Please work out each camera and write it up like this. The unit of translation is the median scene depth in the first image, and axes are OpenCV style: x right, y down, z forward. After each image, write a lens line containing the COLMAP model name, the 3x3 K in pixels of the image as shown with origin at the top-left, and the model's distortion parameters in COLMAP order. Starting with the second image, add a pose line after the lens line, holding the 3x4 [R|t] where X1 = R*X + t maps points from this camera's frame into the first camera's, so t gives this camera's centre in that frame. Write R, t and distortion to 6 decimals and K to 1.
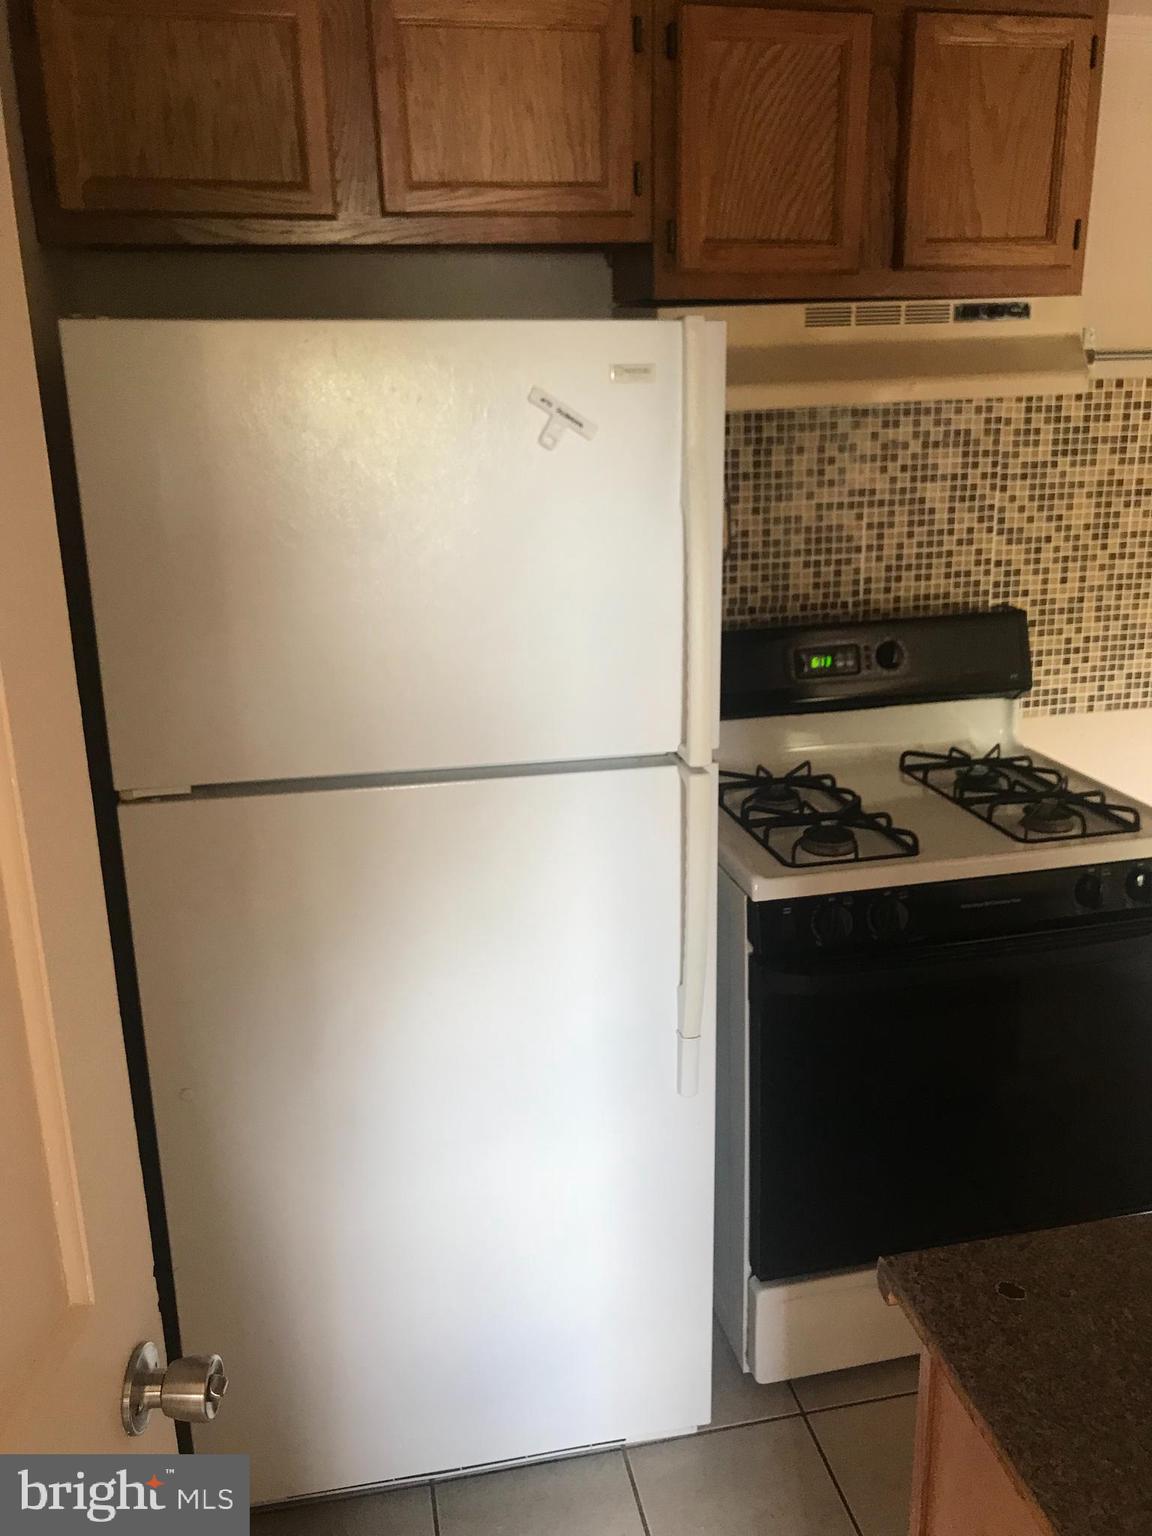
lens RADIAL K [[1260.8, 0, 604.3], [0, 1260.8, 720.2], [0, 0, 1]] dist [0.005711, 0.023189]
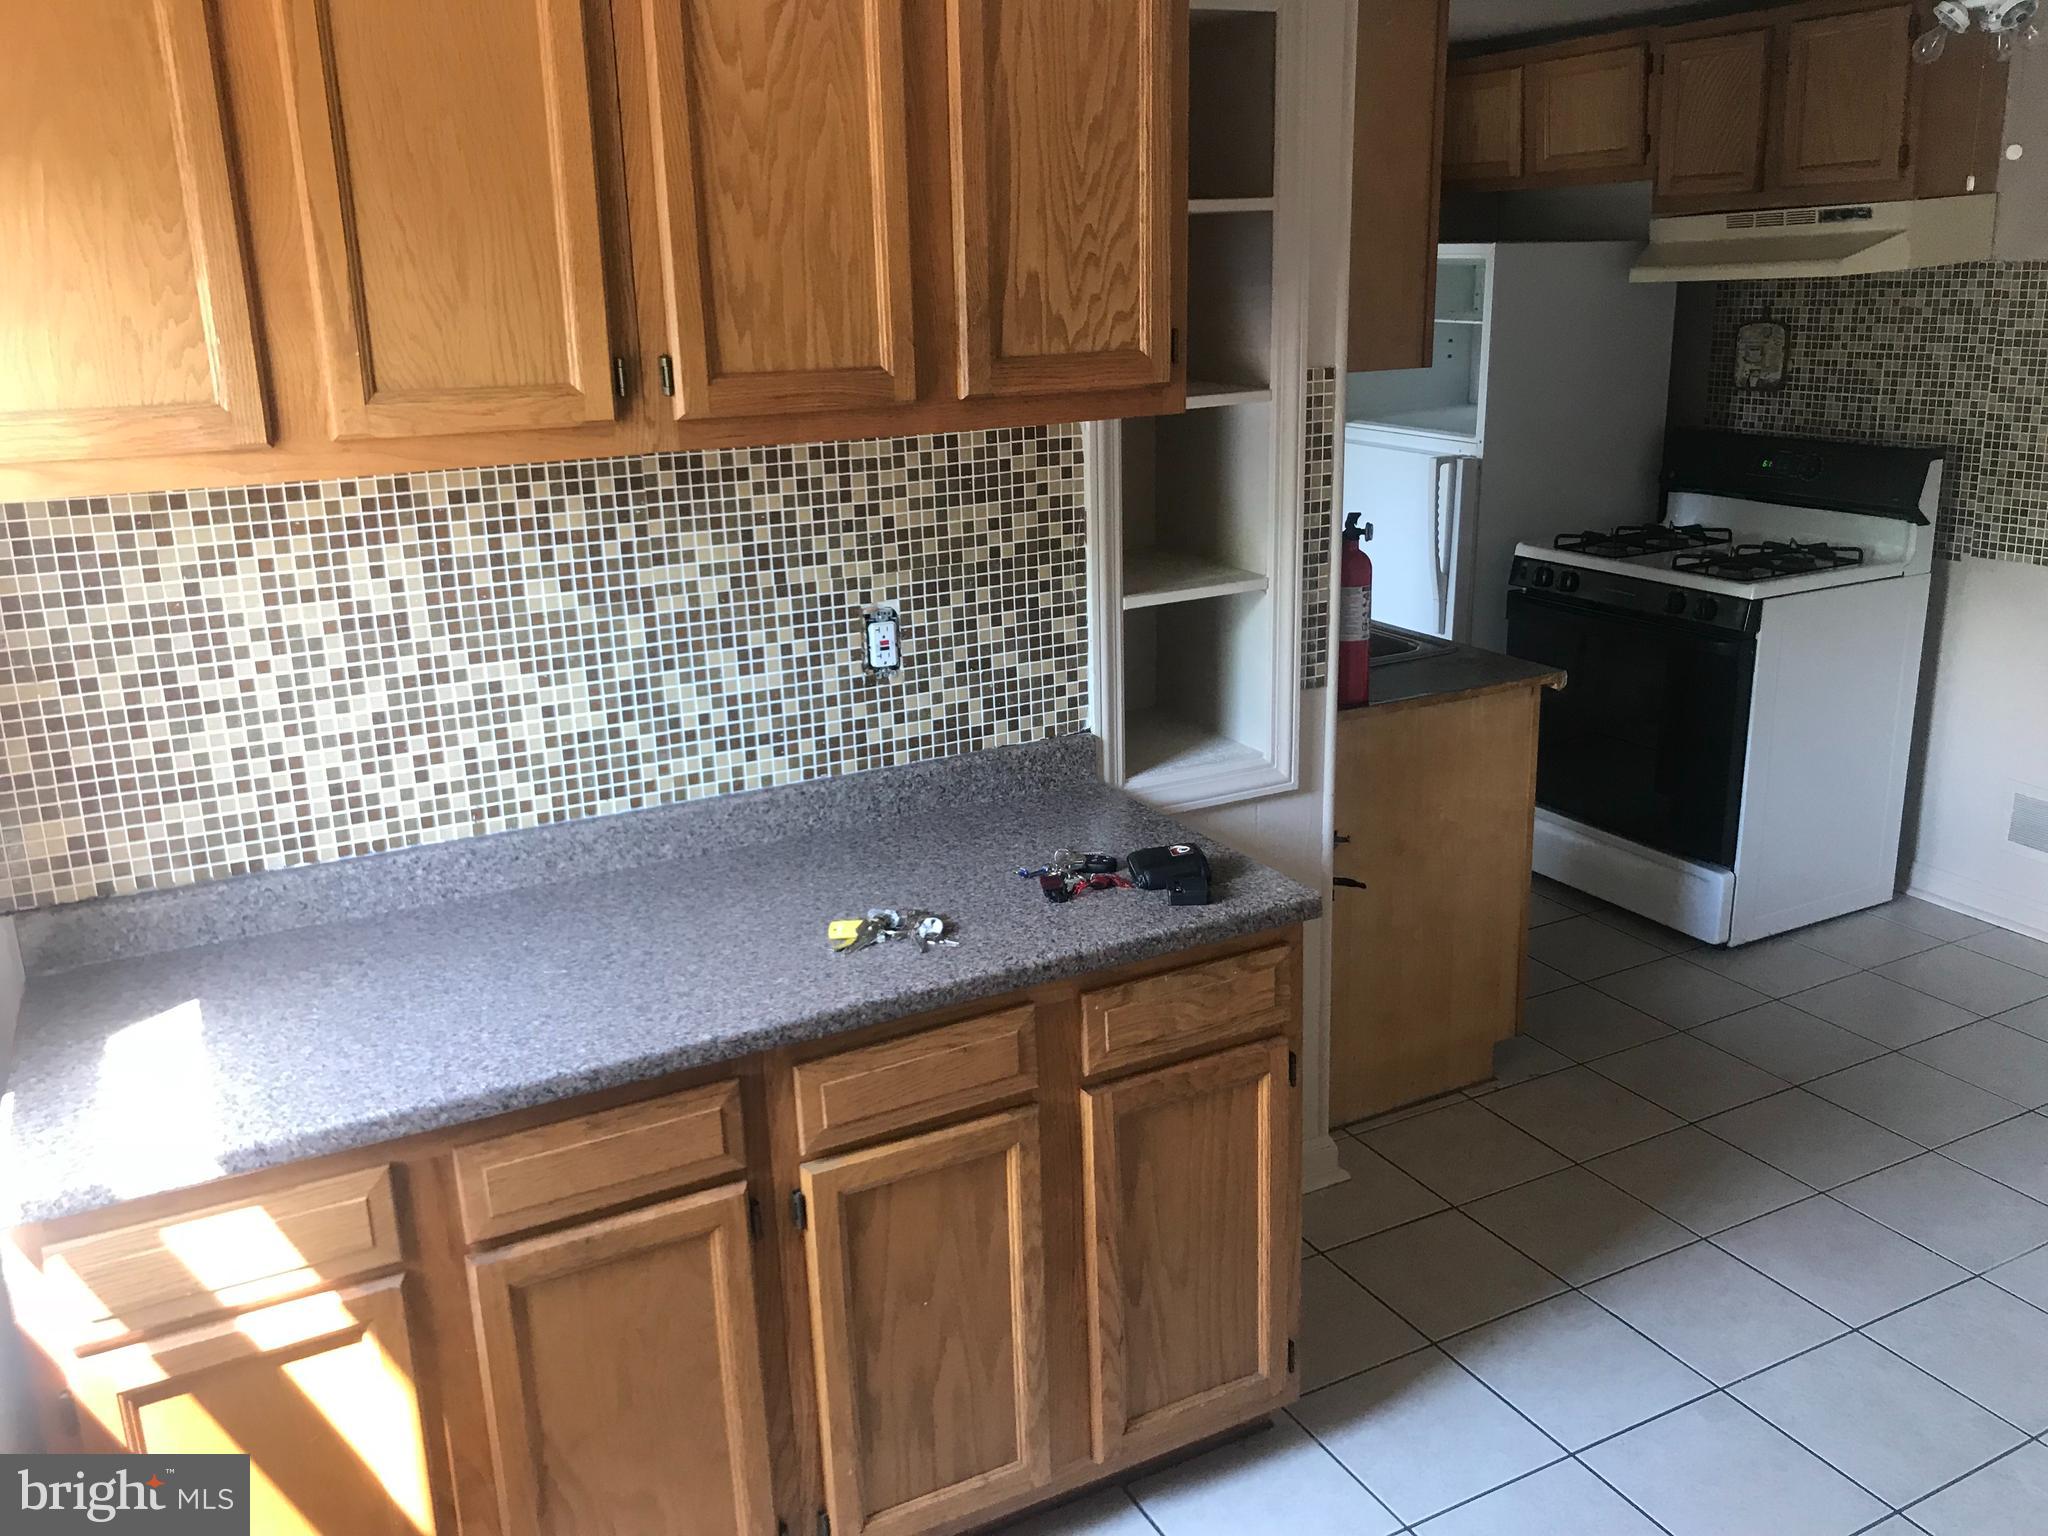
lens RADIAL K [[1681.0, 0, 1037.2], [0, 1681.0, 744.6], [0, 0, 1]] dist [0.005711, 0.023189]
pose [[0.245411, 0.284951, -0.926594, 1.662156], [-0.226160, 0.946278, 0.231106, 0.001309], [0.942669, 0.152843, 0.296671, -0.257995]]
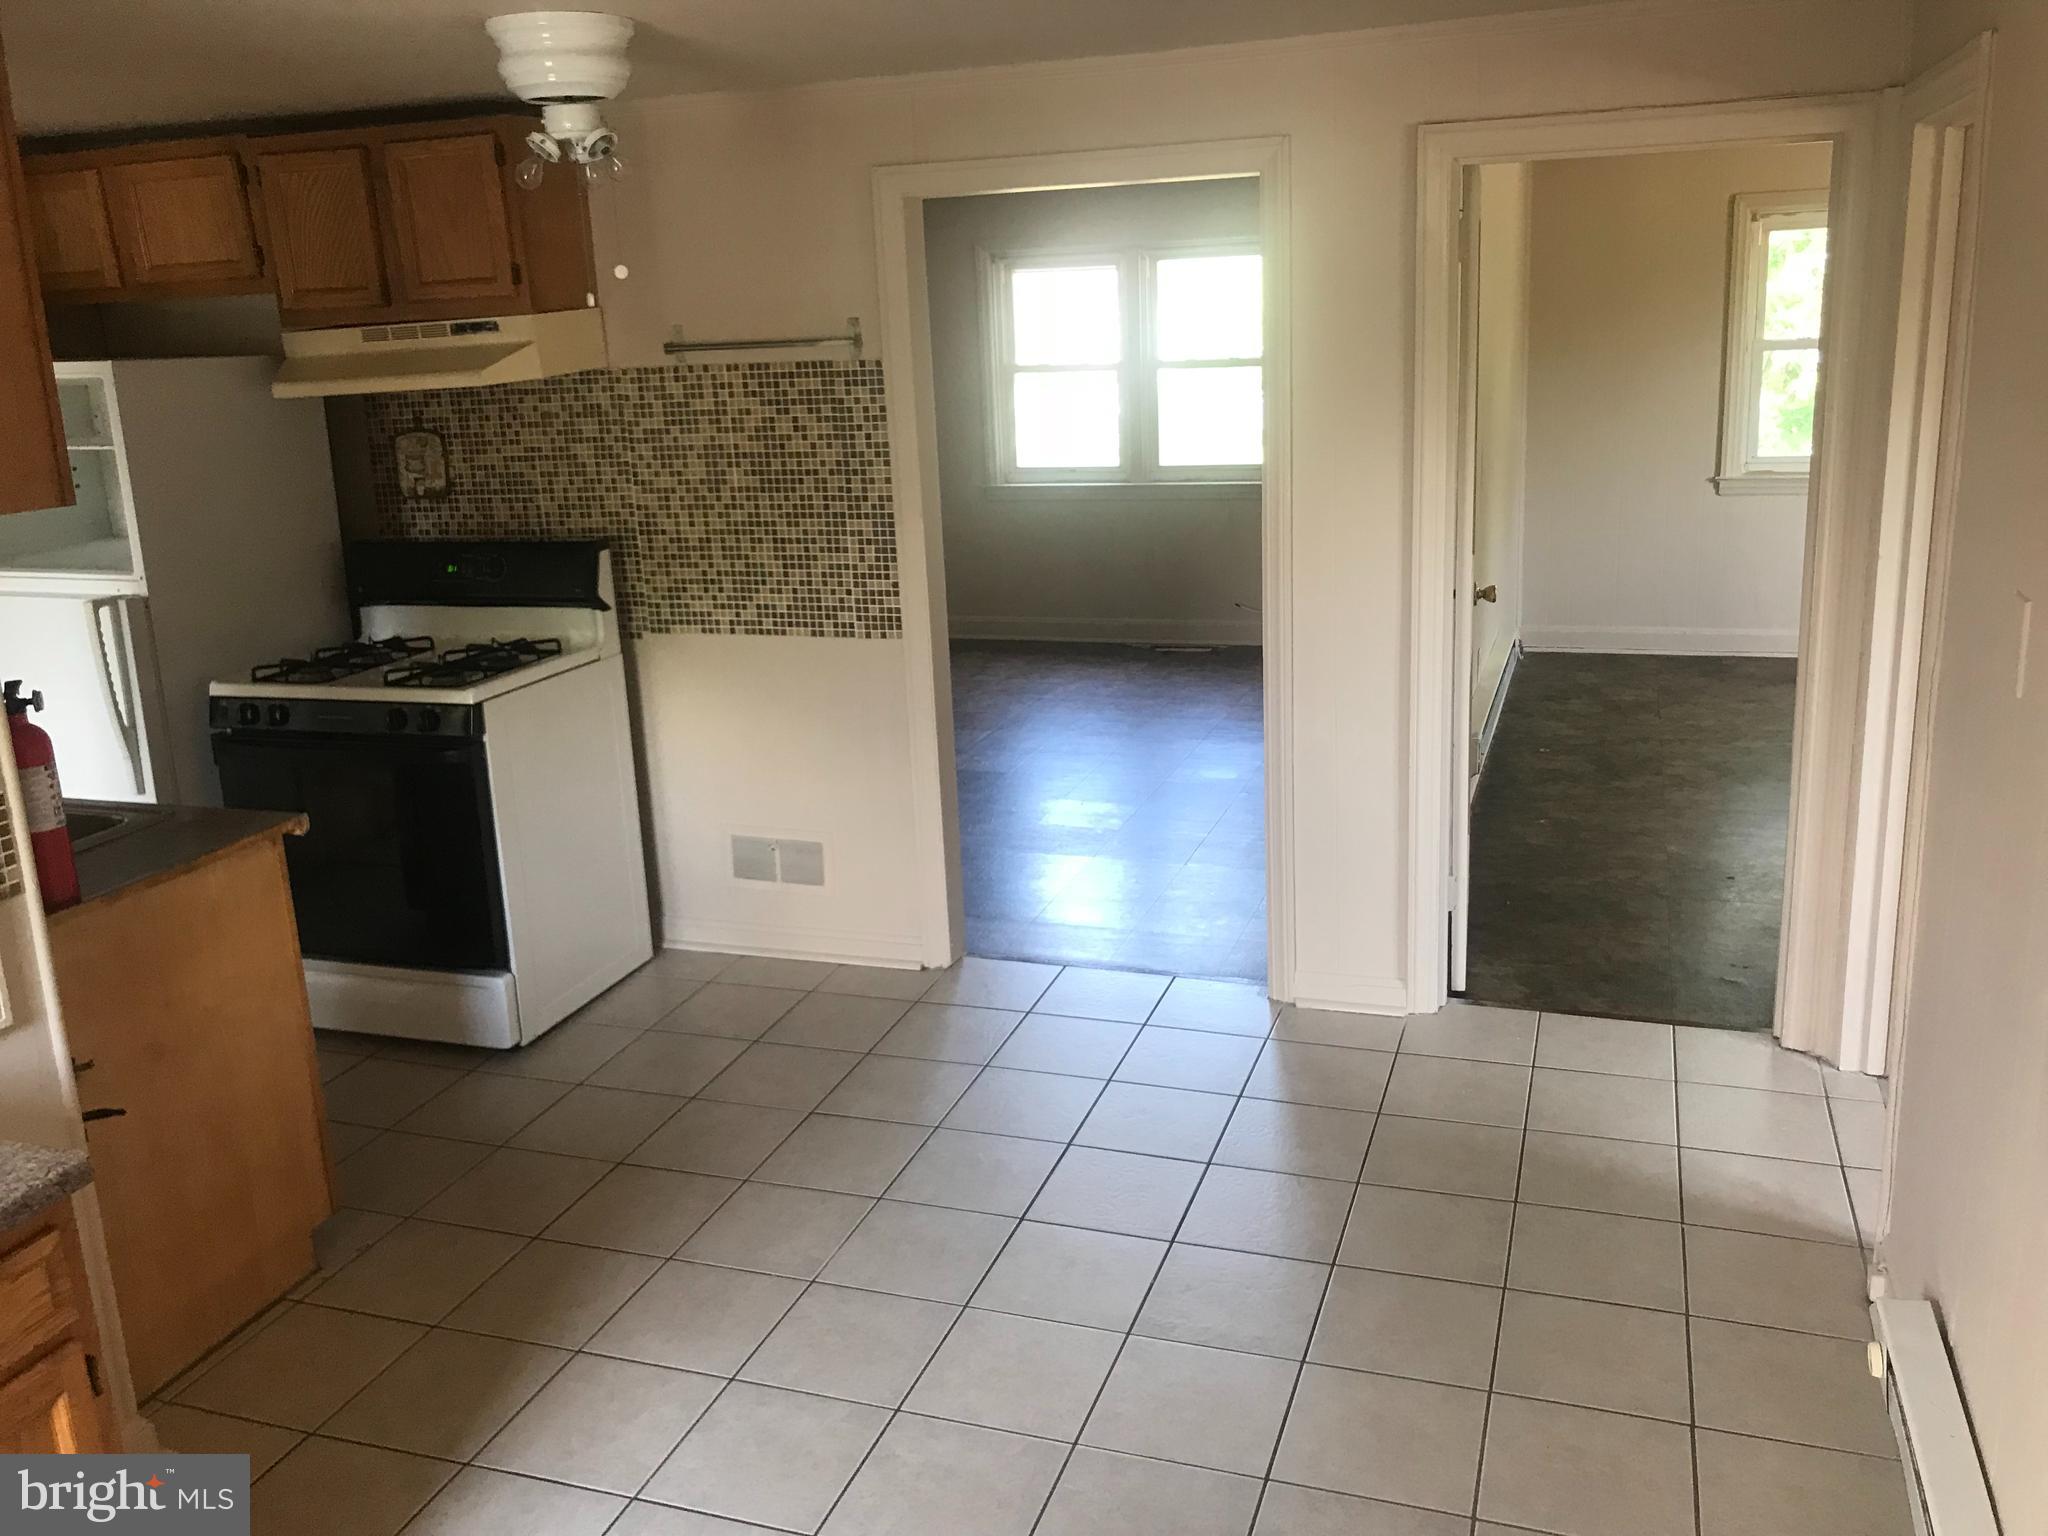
lens RADIAL K [[1681.0, 0, 1003.1], [0, 1681.0, 729.7], [0, 0, 1]] dist [0.005711, 0.023189]
pose [[0.839181, 0.113553, -0.531865, 1.585606], [-0.111532, 0.993107, 0.036052, -0.002485], [0.532293, 0.029065, 0.846061, -0.249015]]
